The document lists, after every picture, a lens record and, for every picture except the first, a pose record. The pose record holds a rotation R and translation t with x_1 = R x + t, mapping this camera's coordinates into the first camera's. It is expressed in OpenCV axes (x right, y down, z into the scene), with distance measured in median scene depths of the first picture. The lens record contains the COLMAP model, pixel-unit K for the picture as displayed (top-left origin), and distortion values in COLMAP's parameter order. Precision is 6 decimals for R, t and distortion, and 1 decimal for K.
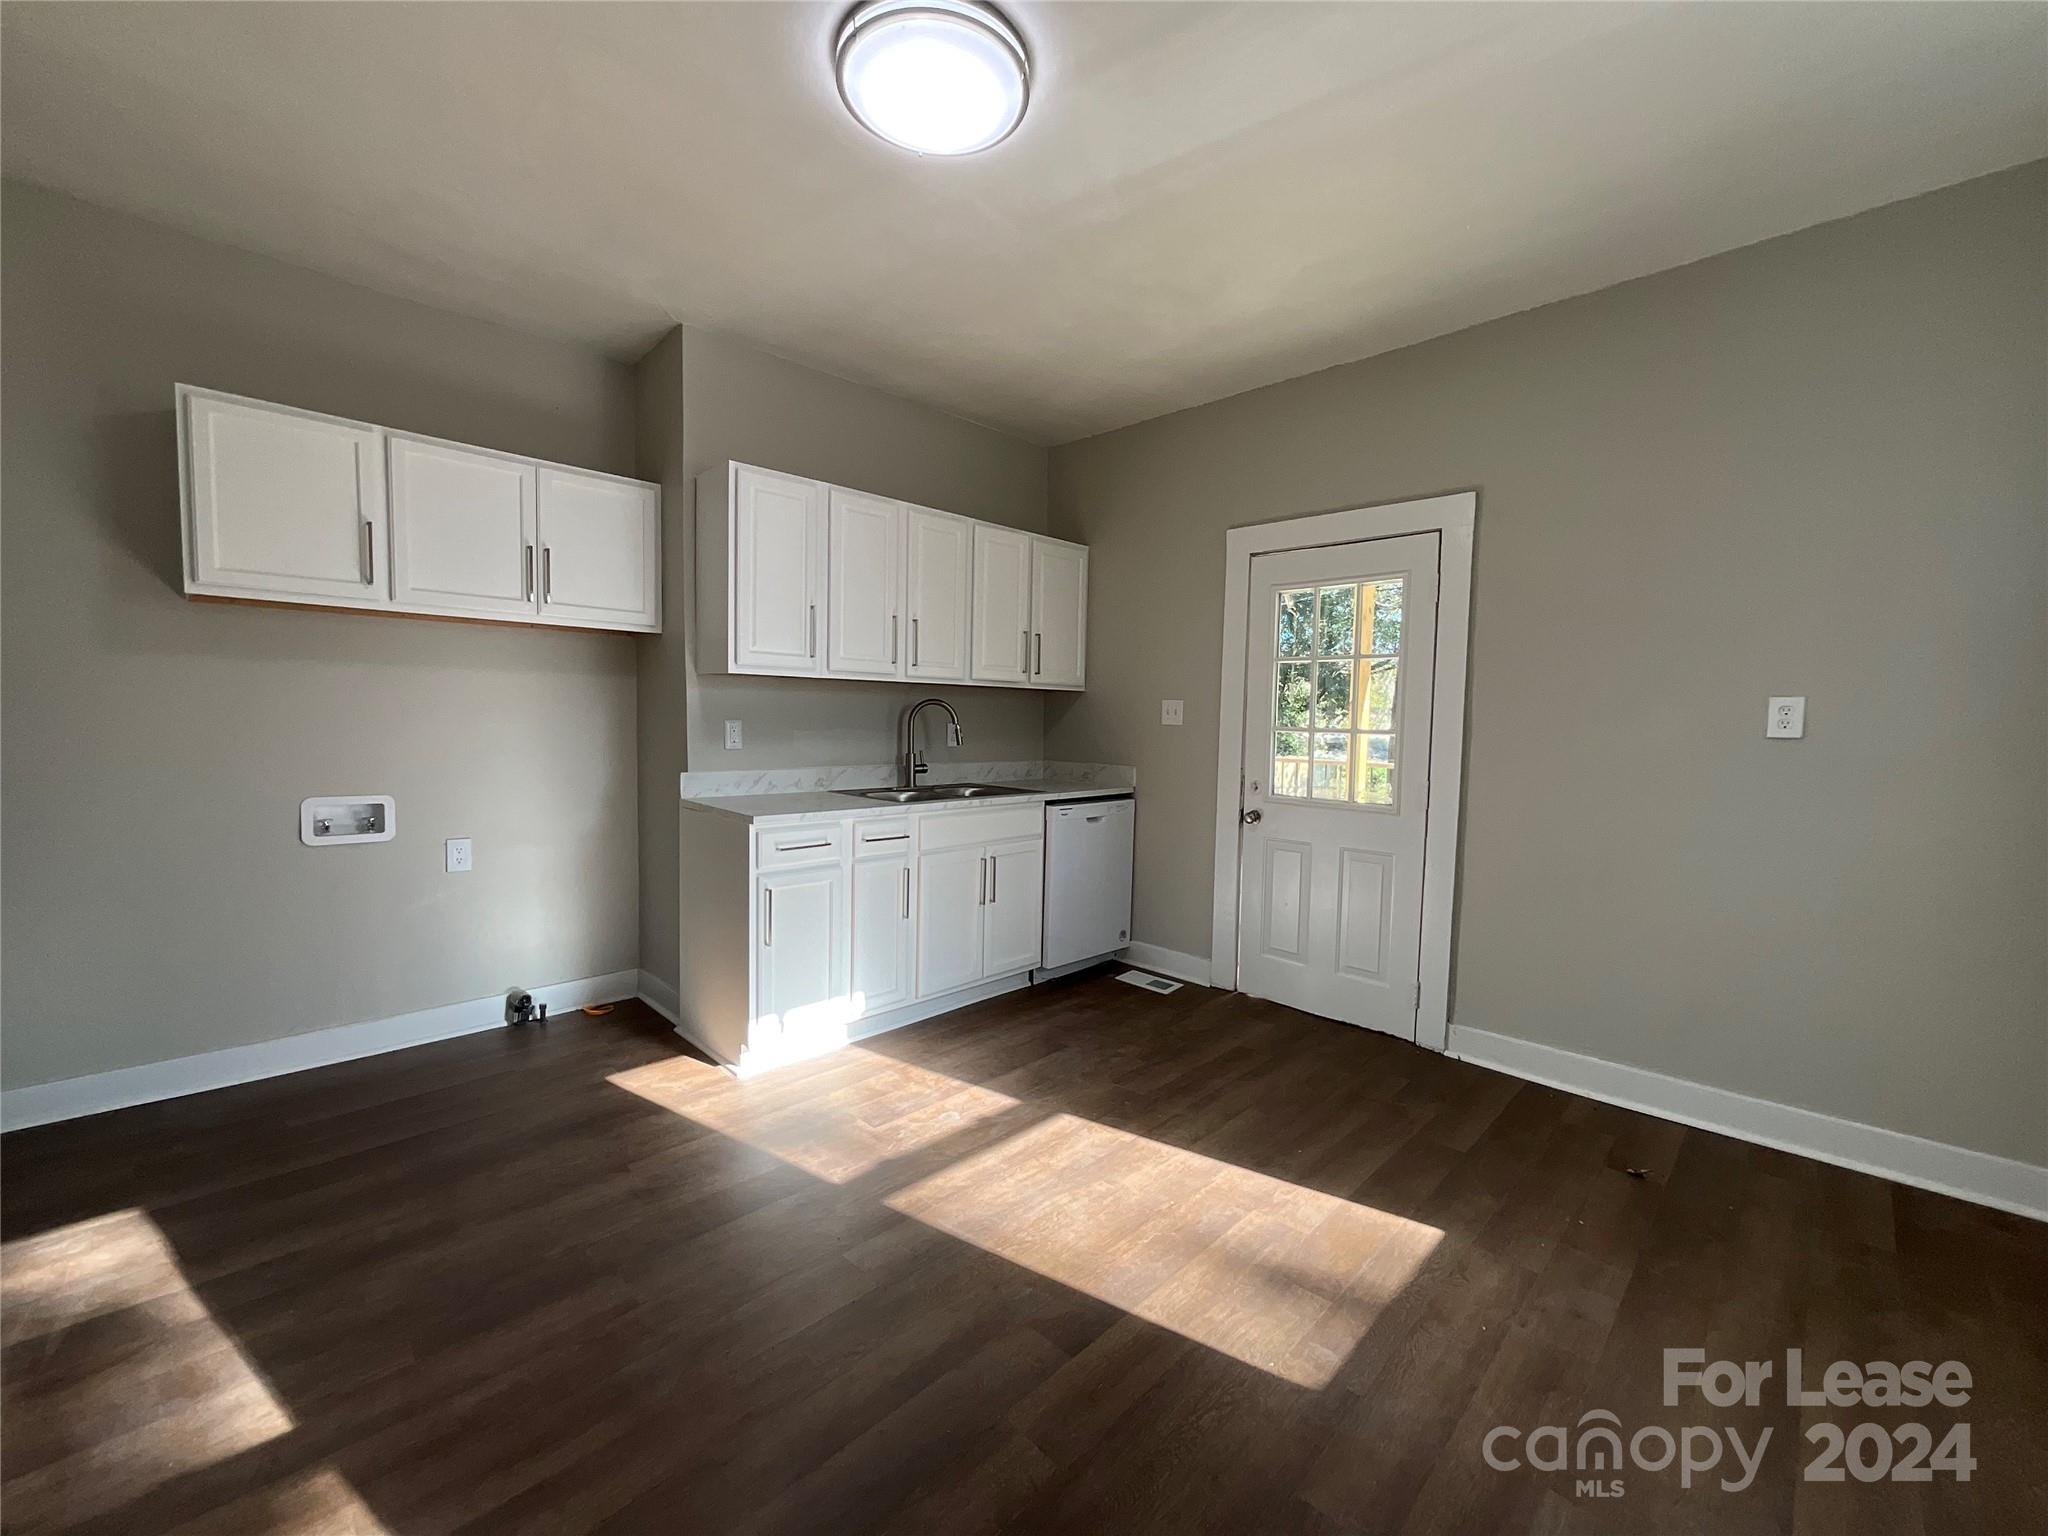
lens RADIAL K [[830.8, 0, 1029.2], [0, 830.8, 763.9], [0, 0, 1]] dist [-0.004285, 0.000116]
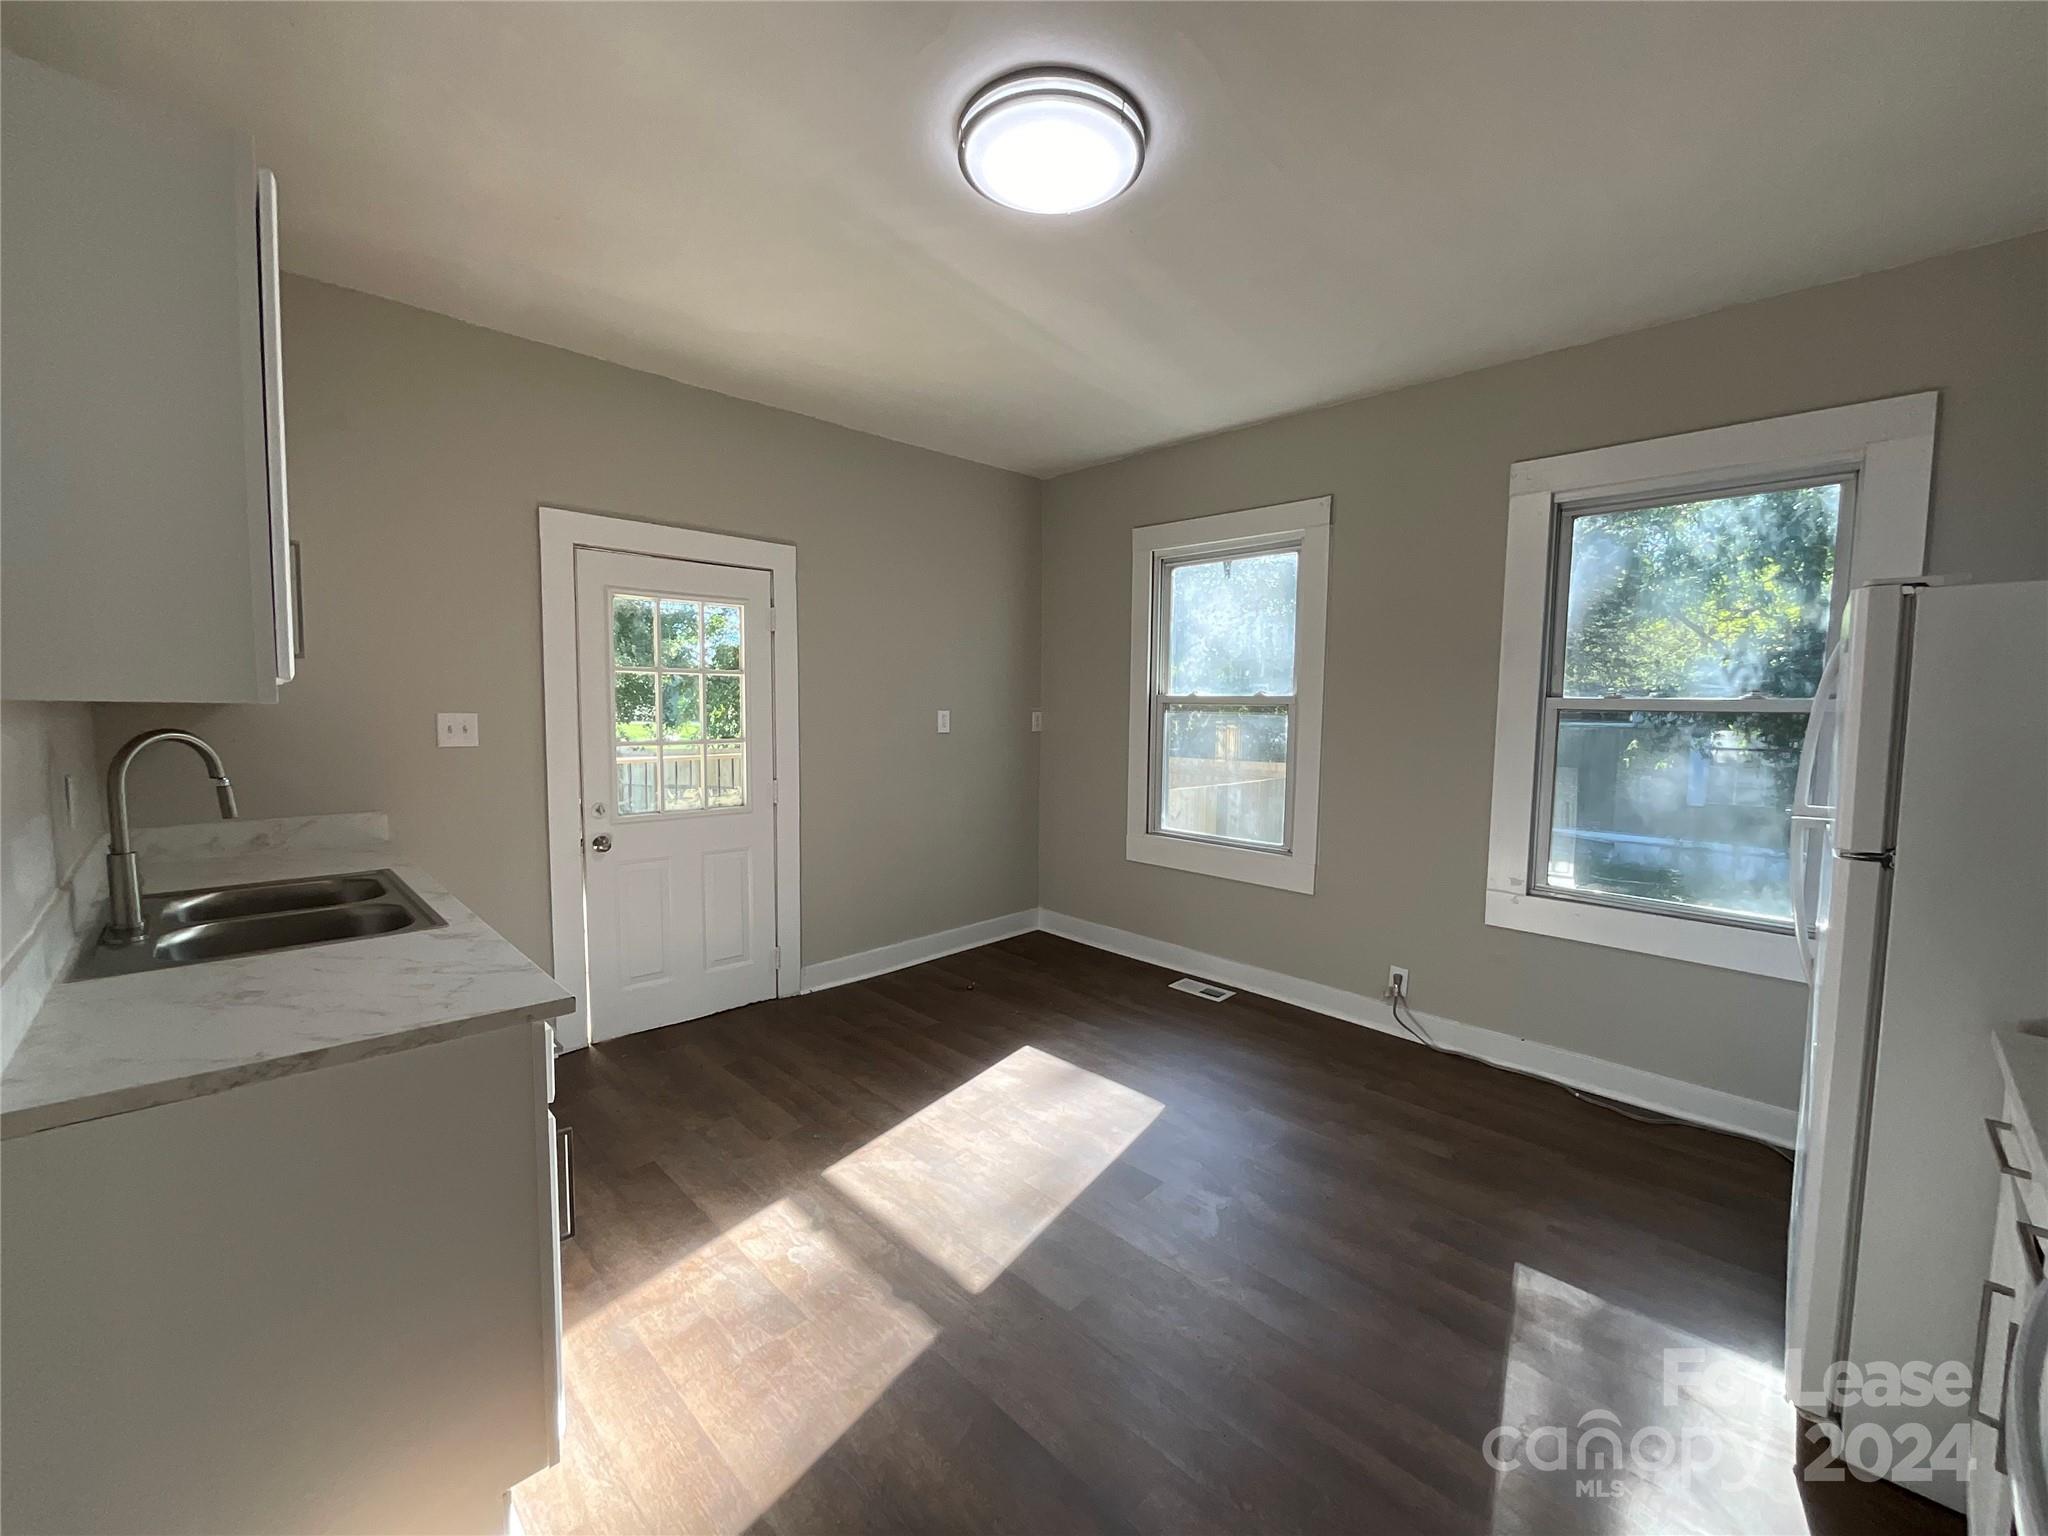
lens RADIAL K [[830.8, 0, 1029.2], [0, 830.8, 763.9], [0, 0, 1]] dist [-0.004285, 0.000116]
pose [[0.007161, -0.092647, 0.995673, -0.772598], [0.048235, 0.994572, 0.092197, -0.103810], [-0.998810, 0.047366, 0.011591, 0.669498]]
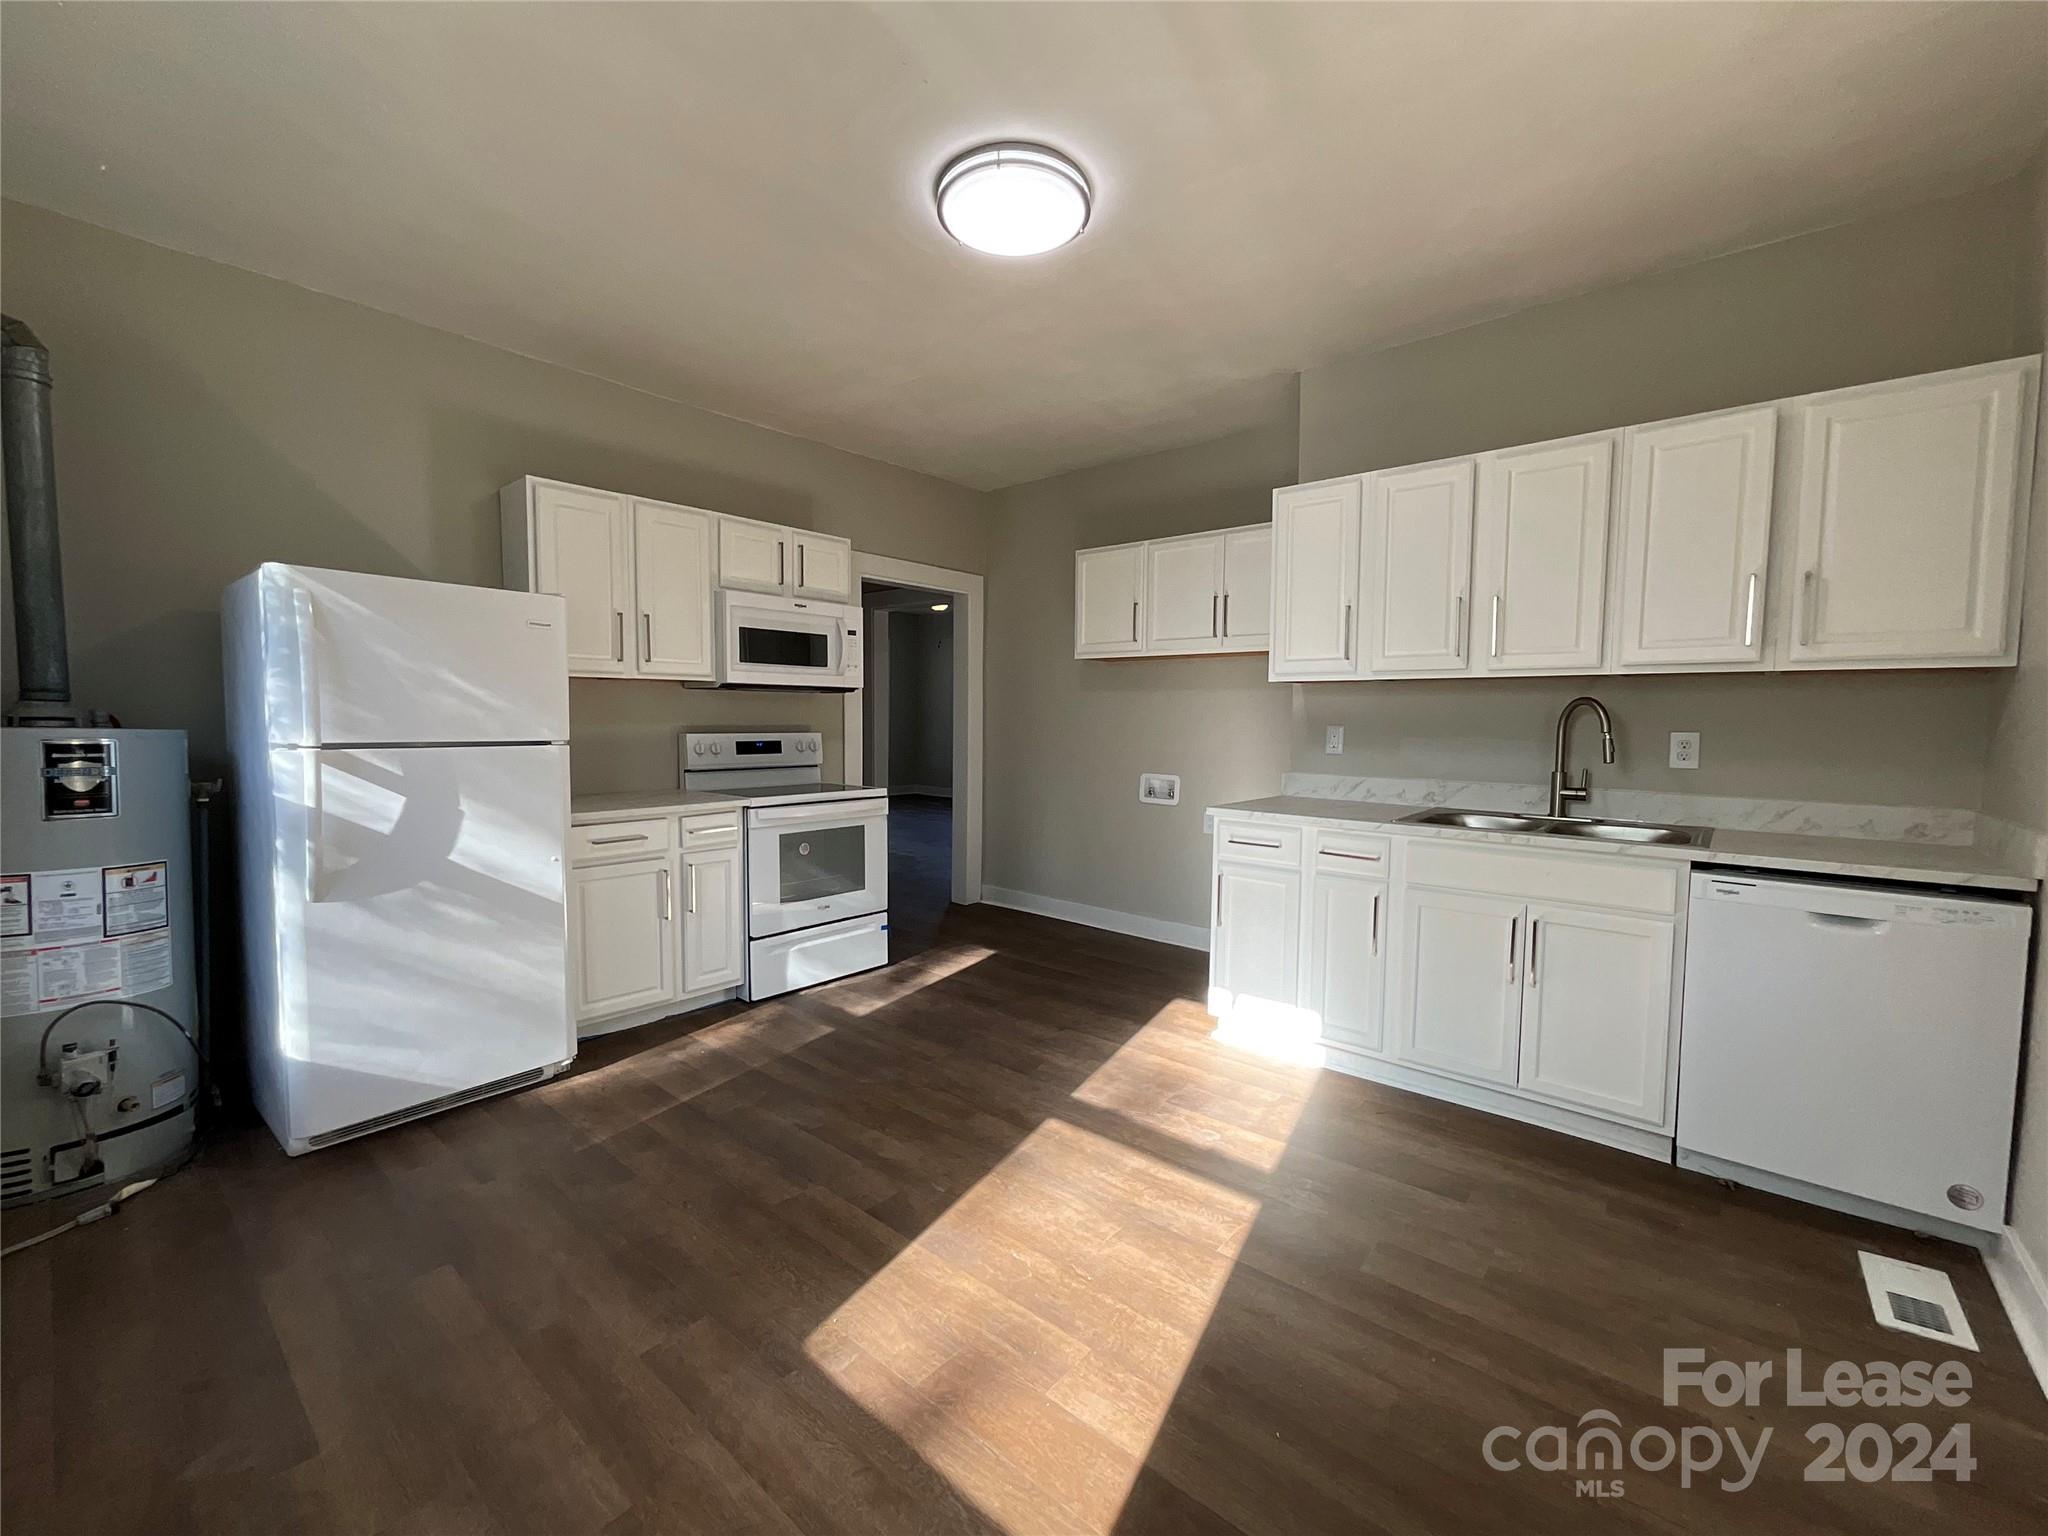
lens RADIAL K [[830.8, 0, 1029.2], [0, 830.8, 763.9], [0, 0, 1]] dist [-0.004285, 0.000116]
pose [[0.075355, 0.039975, -0.996355, 0.742133], [-0.067184, 0.997129, 0.034924, -0.018400], [0.994891, 0.064307, 0.077824, 0.623698]]
